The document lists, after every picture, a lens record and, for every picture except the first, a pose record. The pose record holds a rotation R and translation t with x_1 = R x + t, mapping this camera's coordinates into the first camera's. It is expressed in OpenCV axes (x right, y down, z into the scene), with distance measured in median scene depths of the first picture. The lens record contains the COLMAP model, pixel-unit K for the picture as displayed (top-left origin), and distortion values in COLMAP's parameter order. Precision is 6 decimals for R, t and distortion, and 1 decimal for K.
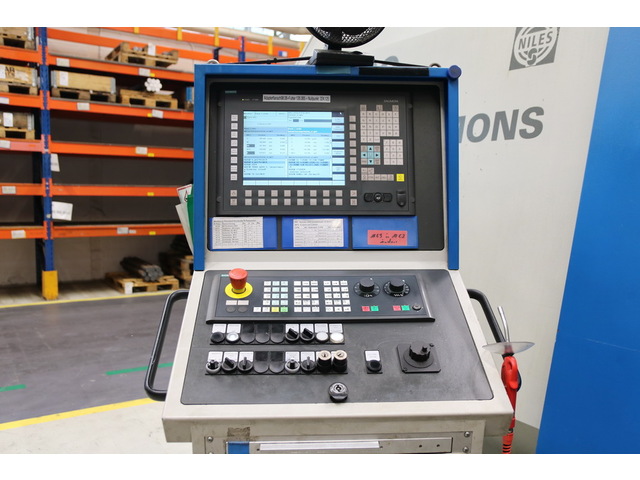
lens RADIAL K [[581.5, 0, 320.0], [0, 581.5, 240.0], [0, 0, 1]] dist [-0.041213, 0.012451]
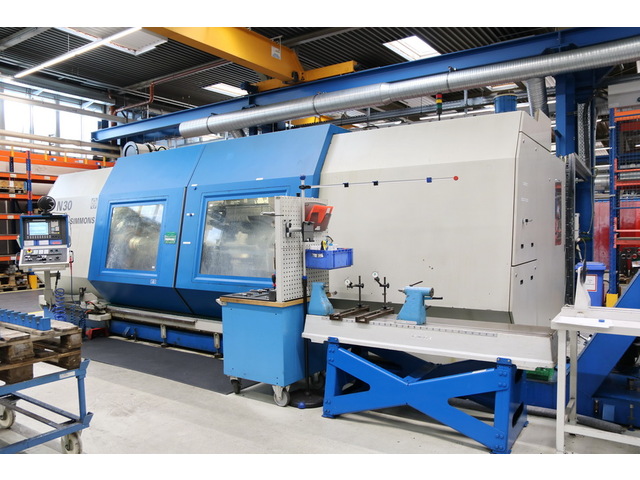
lens RADIAL K [[507.6, 0, 317.2], [0, 507.6, 248.7], [0, 0, 1]] dist [-0.130259, 0.125879]
pose [[0.924257, -0.047122, 0.378851, 0.672724], [0.064521, 0.997359, -0.033356, 0.402403], [-0.376279, 0.055273, 0.924856, -4.767803]]
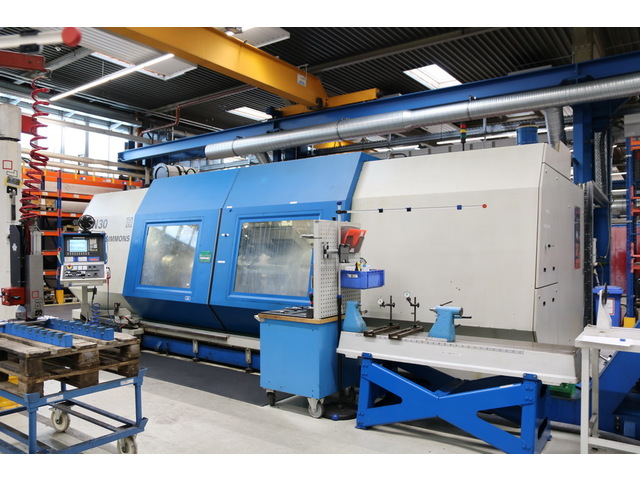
lens RADIAL K [[505.0, 0, 320.5], [0, 505.0, 249.6], [0, 0, 1]] dist [-0.125361, 0.120190]
pose [[0.932266, -0.018616, 0.361293, 0.468644], [0.048265, 0.996148, -0.073213, 0.400028], [-0.358538, 0.085692, 0.929574, -4.897605]]
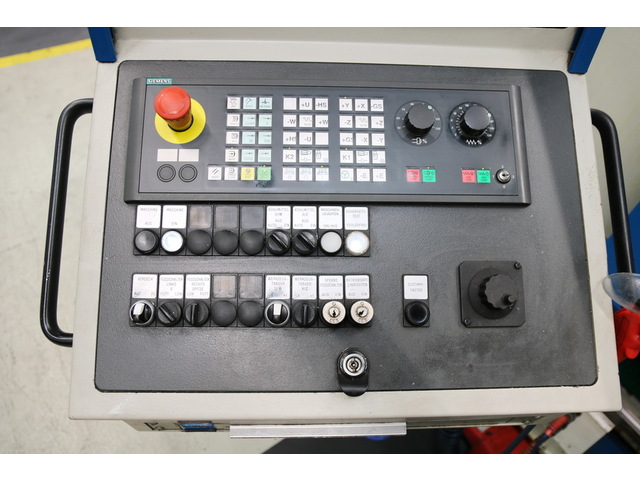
lens RADIAL K [[507.6, 0, 317.2], [0, 507.6, 248.7], [0, 0, 1]] dist [-0.130259, 0.125879]
pose [[0.998887, 0.045369, 0.012926, -0.013368], [-0.041393, 0.711499, 0.701467, -0.147909], [0.022628, -0.701221, 0.712585, 0.552036]]
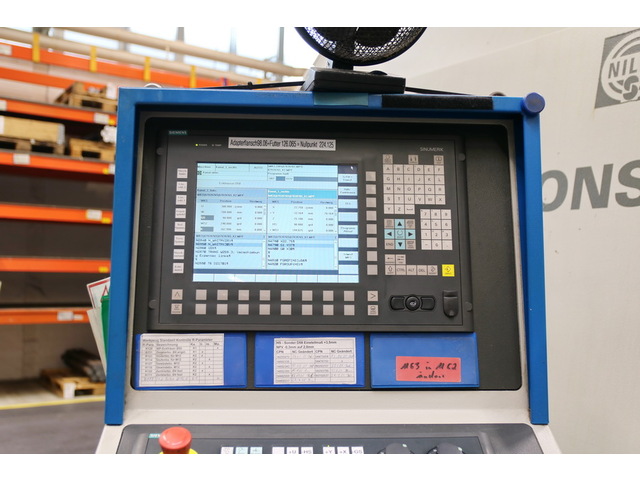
lens RADIAL K [[706.1, 0, 320.0], [0, 706.1, 240.0], [0, 0, 1]] dist [0.015706, 0.004340]
pose [[0.999970, 0.007108, 0.002948, -0.000591], [-0.006710, 0.992973, -0.118152, -0.050119], [-0.003768, 0.118129, 0.992991, 0.251100]]
